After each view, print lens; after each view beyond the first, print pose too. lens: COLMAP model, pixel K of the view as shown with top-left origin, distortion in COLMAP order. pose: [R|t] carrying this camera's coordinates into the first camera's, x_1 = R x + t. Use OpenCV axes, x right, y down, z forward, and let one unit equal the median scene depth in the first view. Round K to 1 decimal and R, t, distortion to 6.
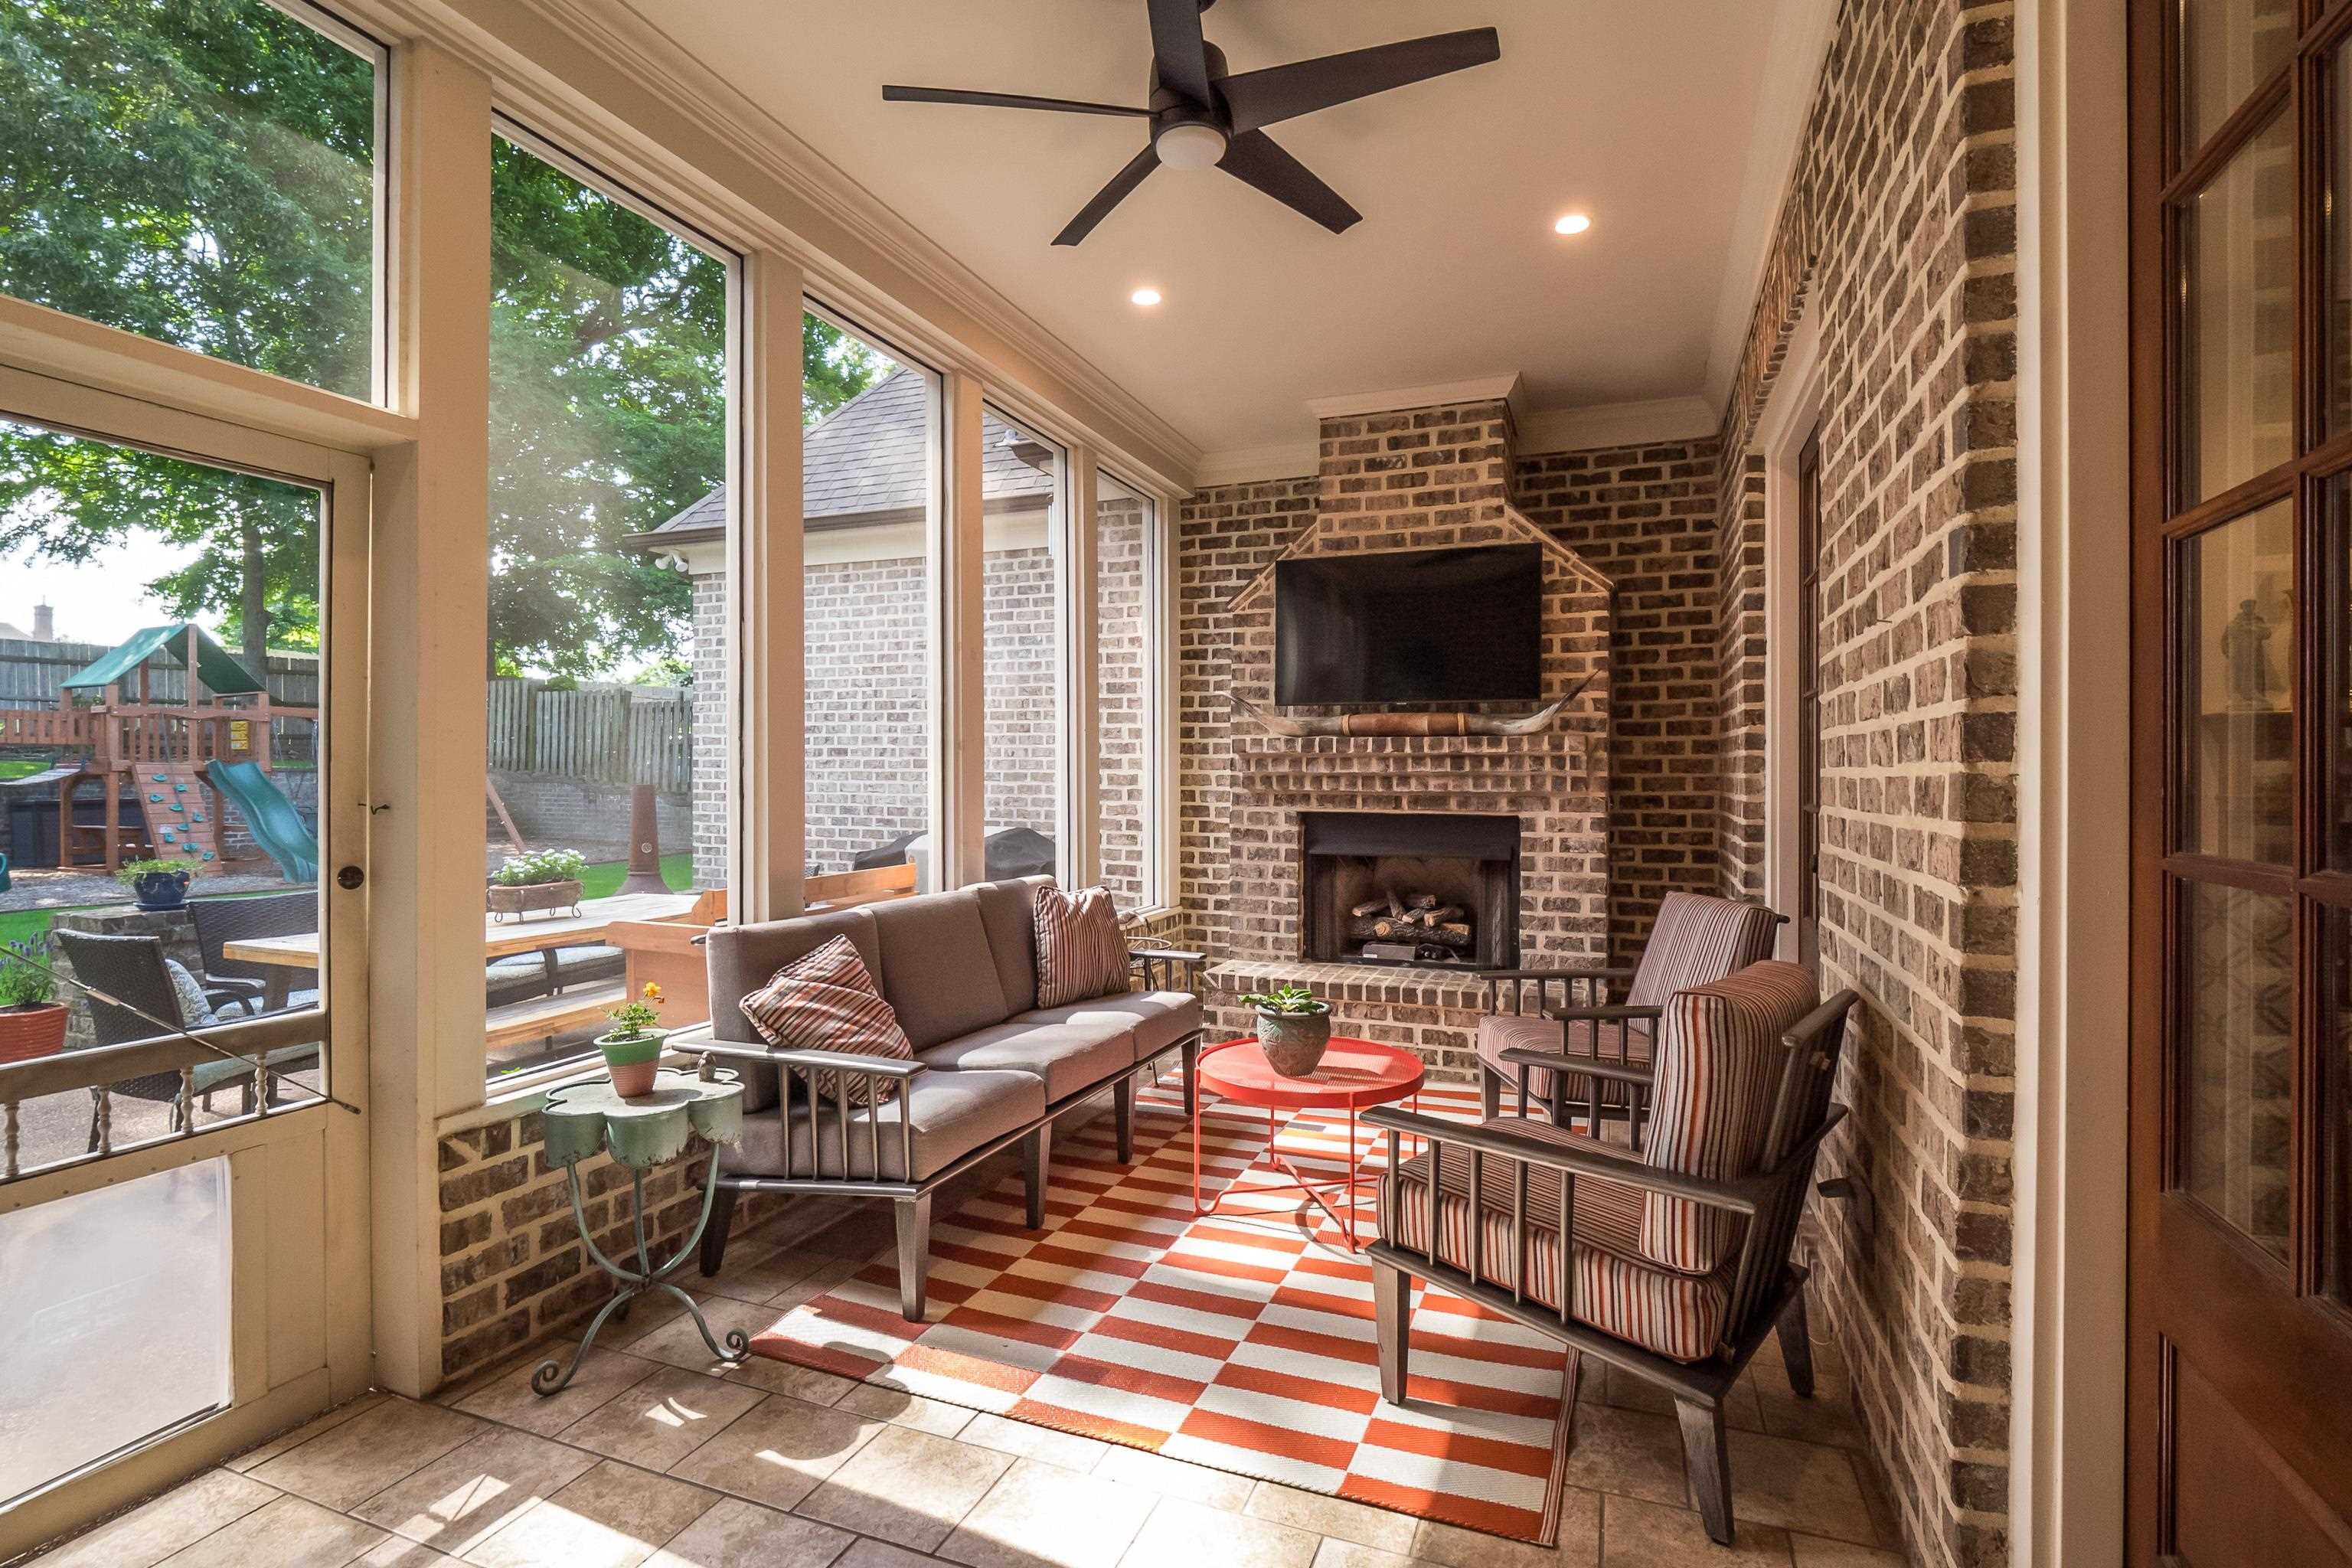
lens RADIAL K [[1110.5, 0, 1175.1], [0, 1110.5, 769.8], [0, 0, 1]] dist [-0.007655, -0.001053]
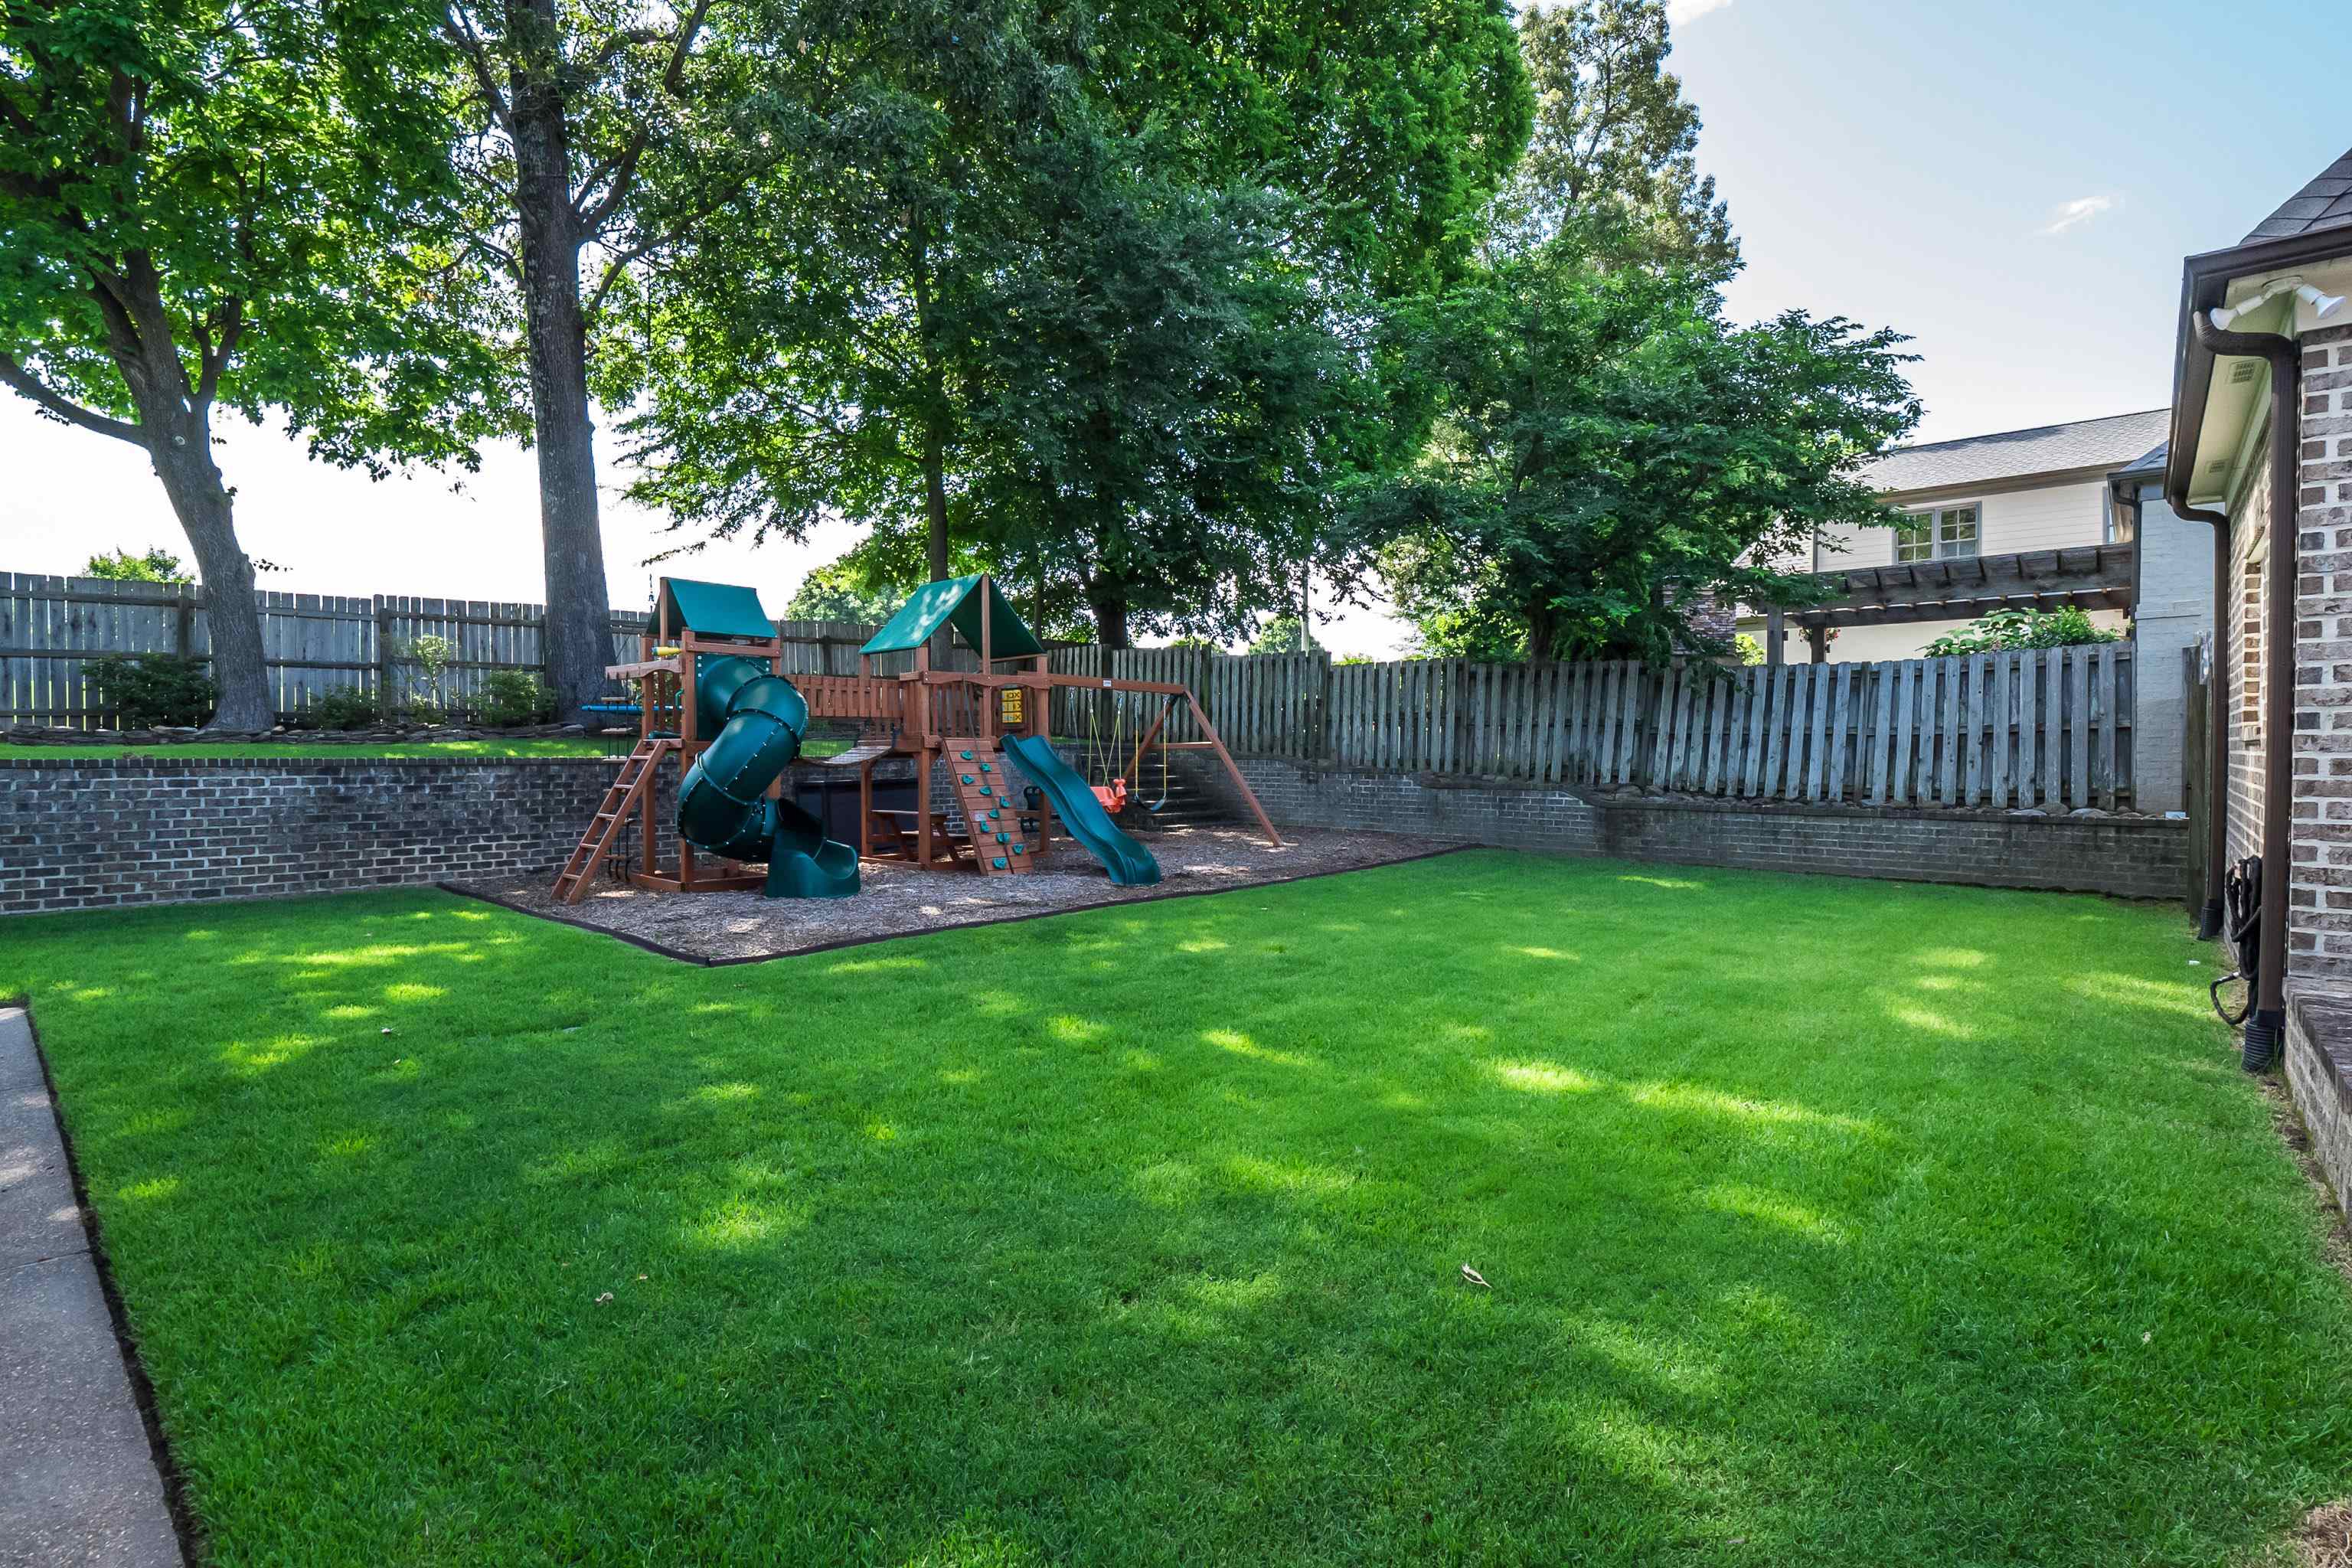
lens RADIAL K [[1110.5, 0, 1175.1], [0, 1110.5, 769.8], [0, 0, 1]] dist [-0.007655, -0.001053]
pose [[0.941560, 0.001133, -0.336844, -0.469611], [0.006583, 0.999742, 0.021761, 0.000895], [0.336781, -0.022707, 0.941309, 0.240987]]
